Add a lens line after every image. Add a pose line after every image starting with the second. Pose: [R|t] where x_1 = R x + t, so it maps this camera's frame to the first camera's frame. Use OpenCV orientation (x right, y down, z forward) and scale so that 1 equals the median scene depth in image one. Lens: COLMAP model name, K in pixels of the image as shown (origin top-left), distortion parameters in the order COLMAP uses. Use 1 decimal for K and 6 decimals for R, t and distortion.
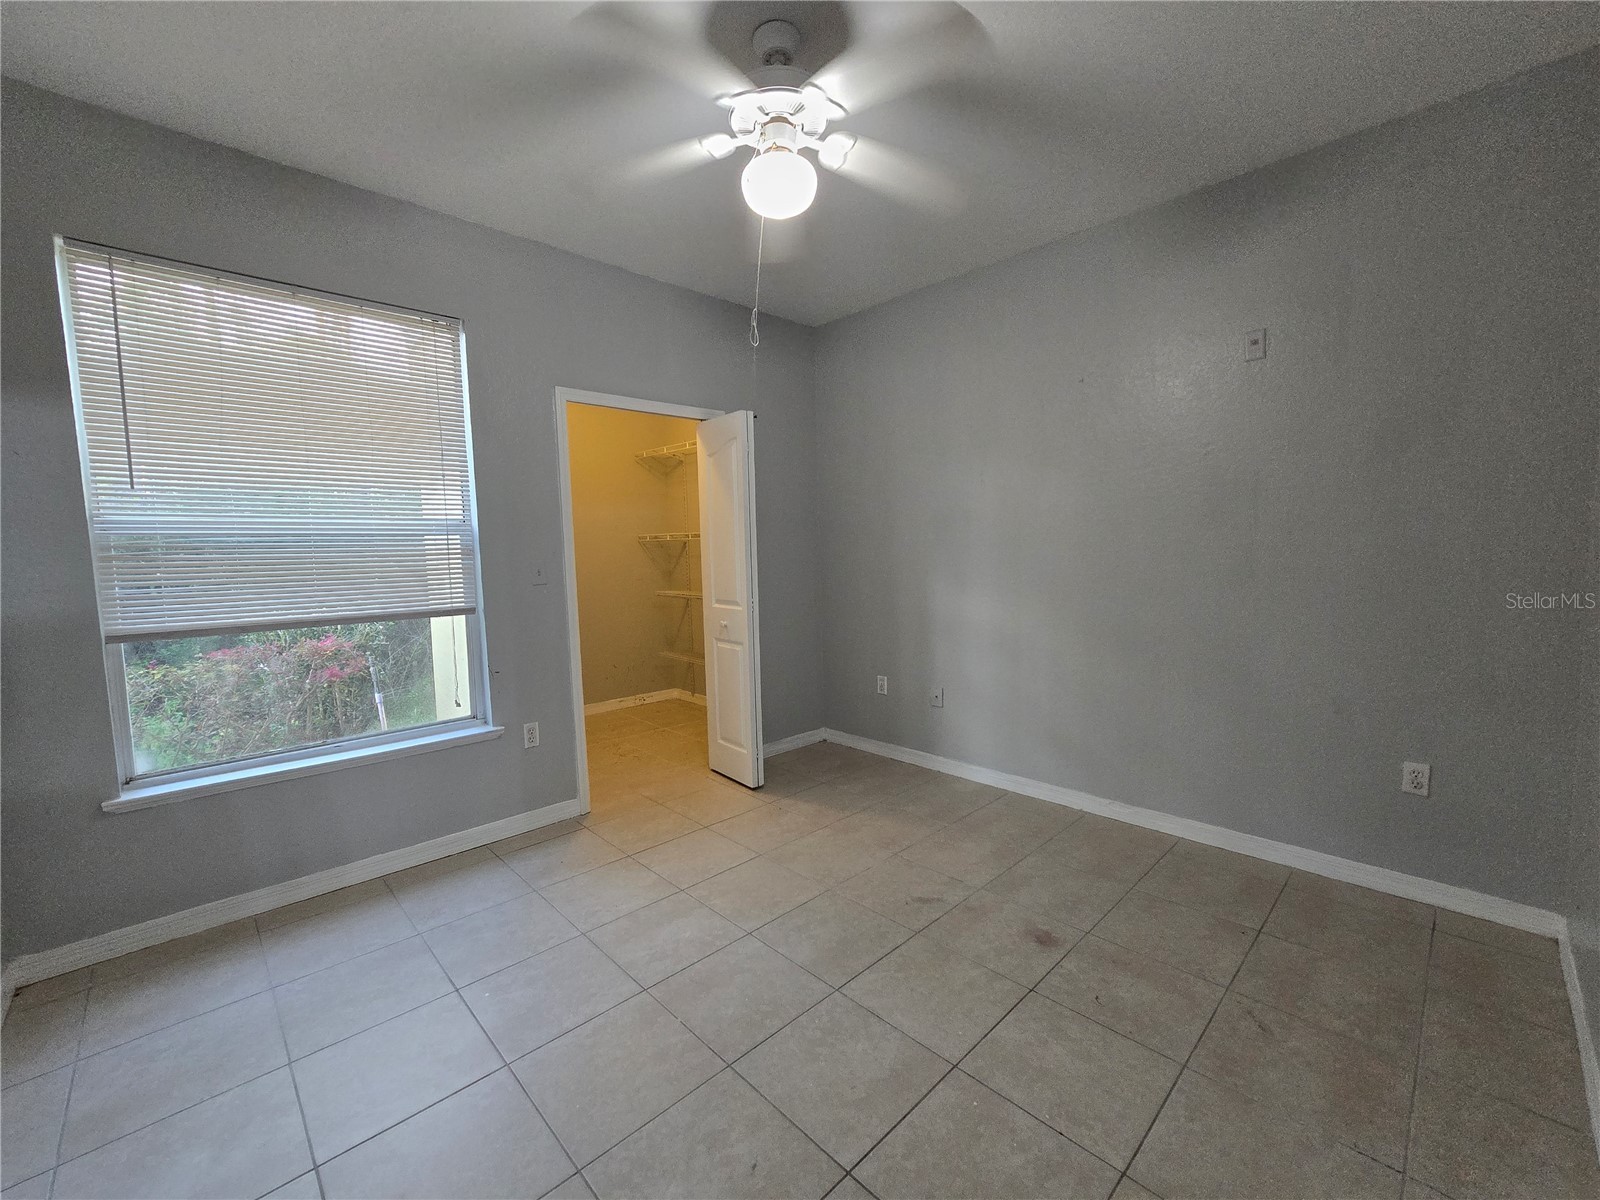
lens RADIAL K [[649.6, 0, 794.4], [0, 649.6, 599.3], [0, 0, 1]] dist [-0.003373, 0.000527]
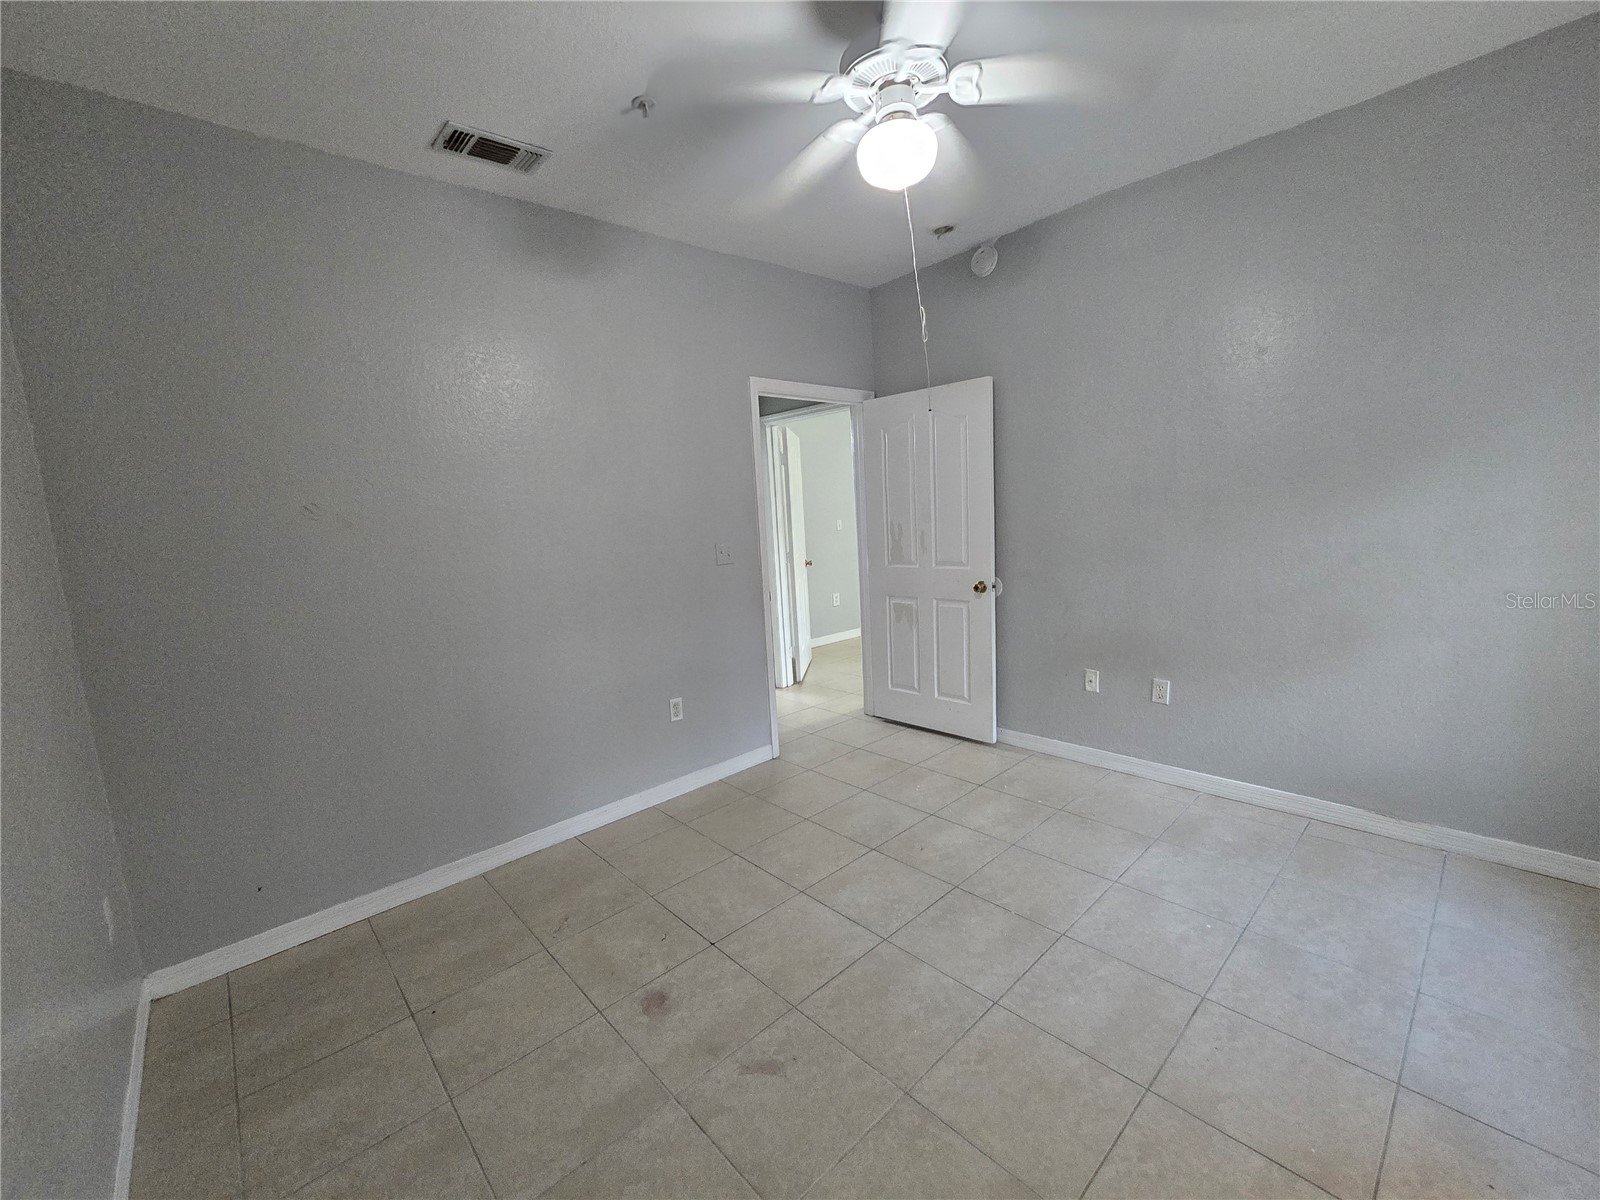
lens RADIAL K [[649.6, 0, 794.4], [0, 649.6, 599.3], [0, 0, 1]] dist [-0.003373, 0.000527]
pose [[-0.996269, 0.078002, 0.036936, 0.130935], [0.084178, 0.972659, 0.216445, -0.211424], [-0.019043, 0.218747, -0.975596, 1.920038]]
